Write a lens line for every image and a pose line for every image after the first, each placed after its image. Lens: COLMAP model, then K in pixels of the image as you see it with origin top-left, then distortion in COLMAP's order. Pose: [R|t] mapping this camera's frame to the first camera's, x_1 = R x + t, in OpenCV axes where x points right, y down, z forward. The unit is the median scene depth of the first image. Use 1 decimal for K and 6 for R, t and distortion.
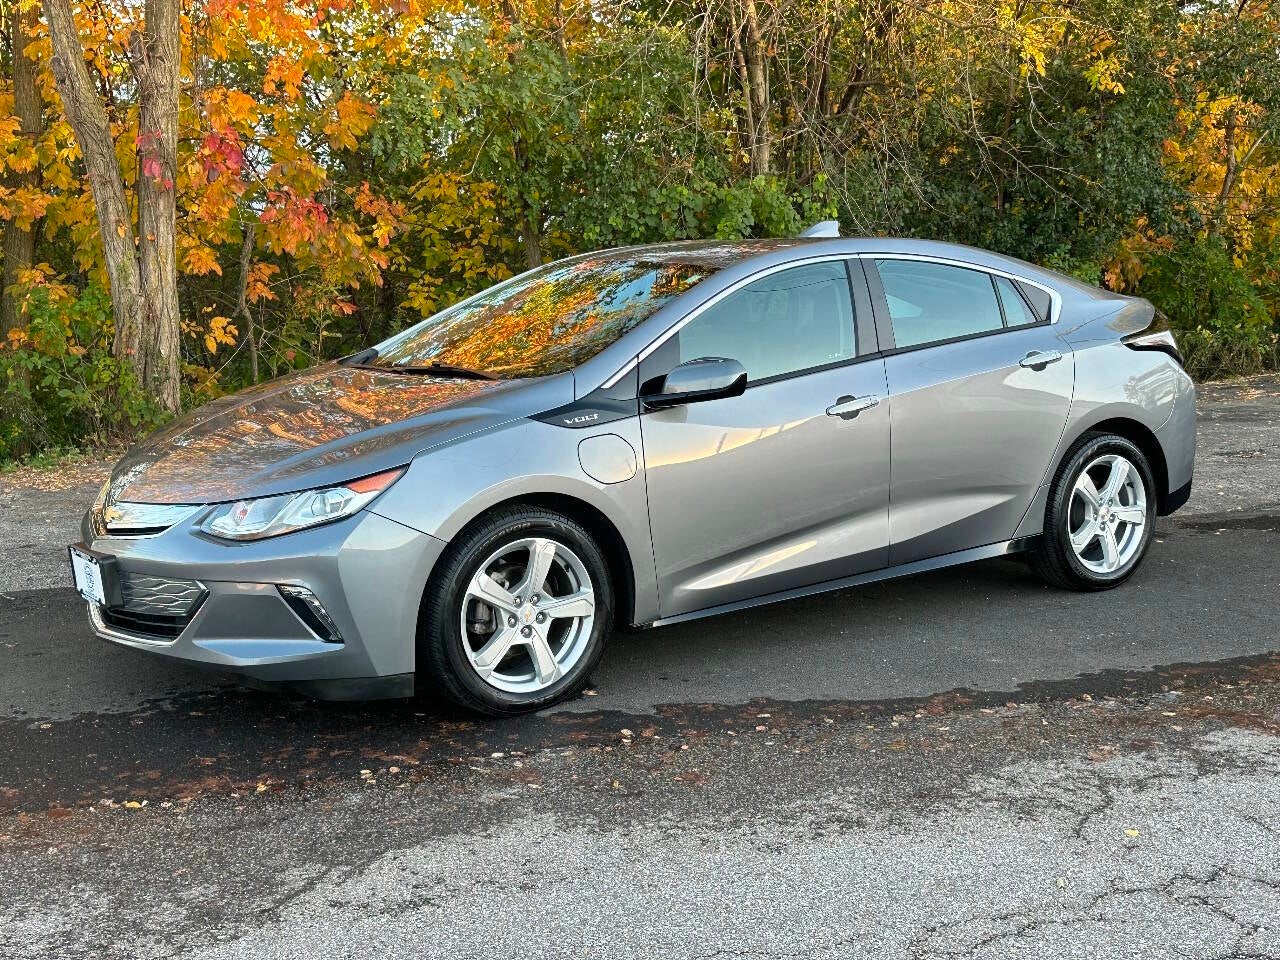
lens RADIAL K [[1557.2, 0, 643.4], [0, 1557.2, 481.4], [0, 0, 1]] dist [0.228808, -0.530360]
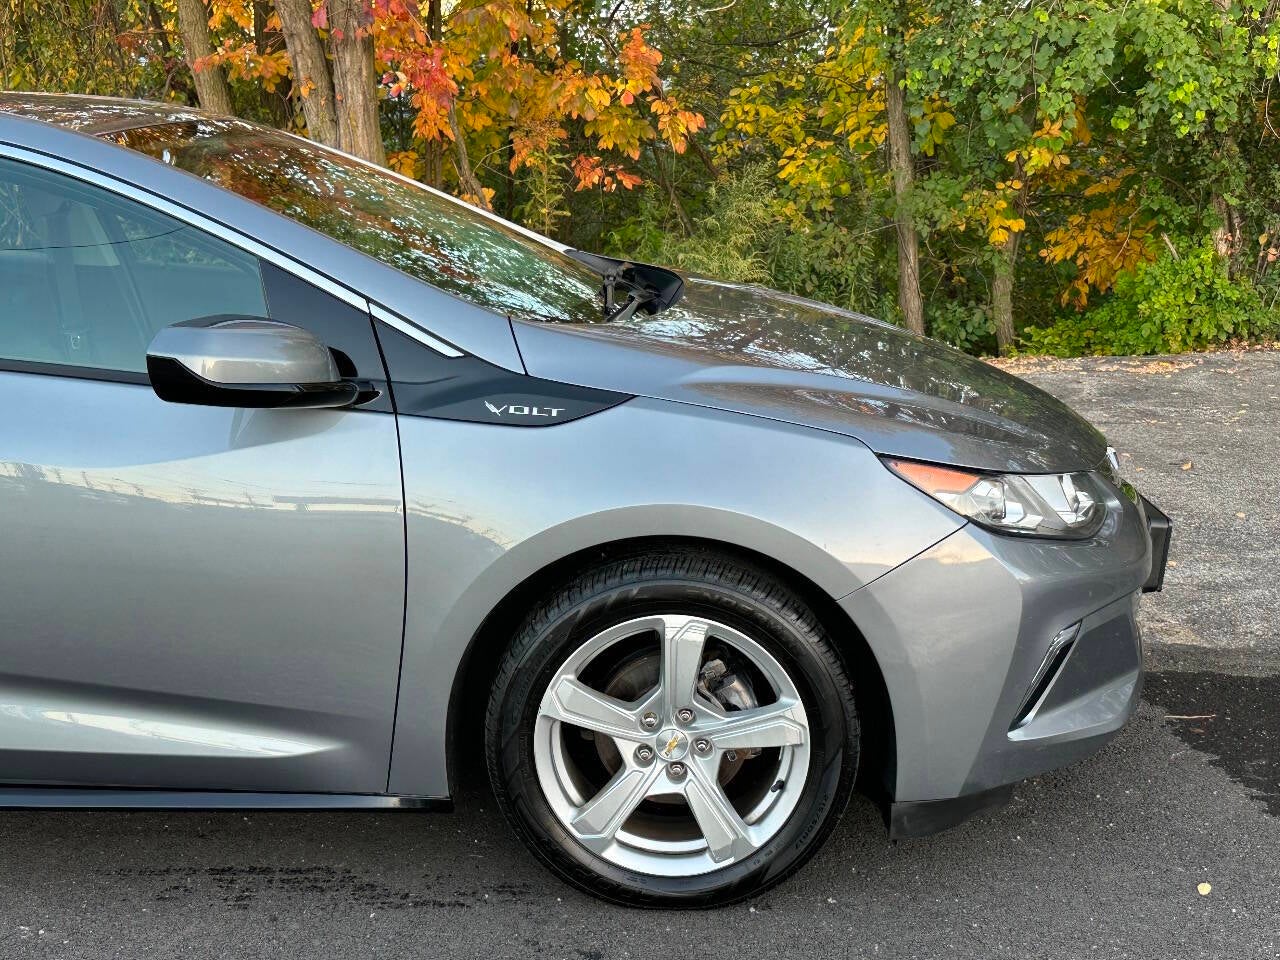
lens RADIAL K [[1523.8, 0, 643.7], [0, 1523.8, 483.0], [0, 0, 1]] dist [0.232740, -0.545090]
pose [[0.817340, 0.133178, -0.560552, 0.608585], [-0.078375, 0.989575, 0.120829, -0.097789], [0.570800, -0.054825, 0.819257, 0.630075]]
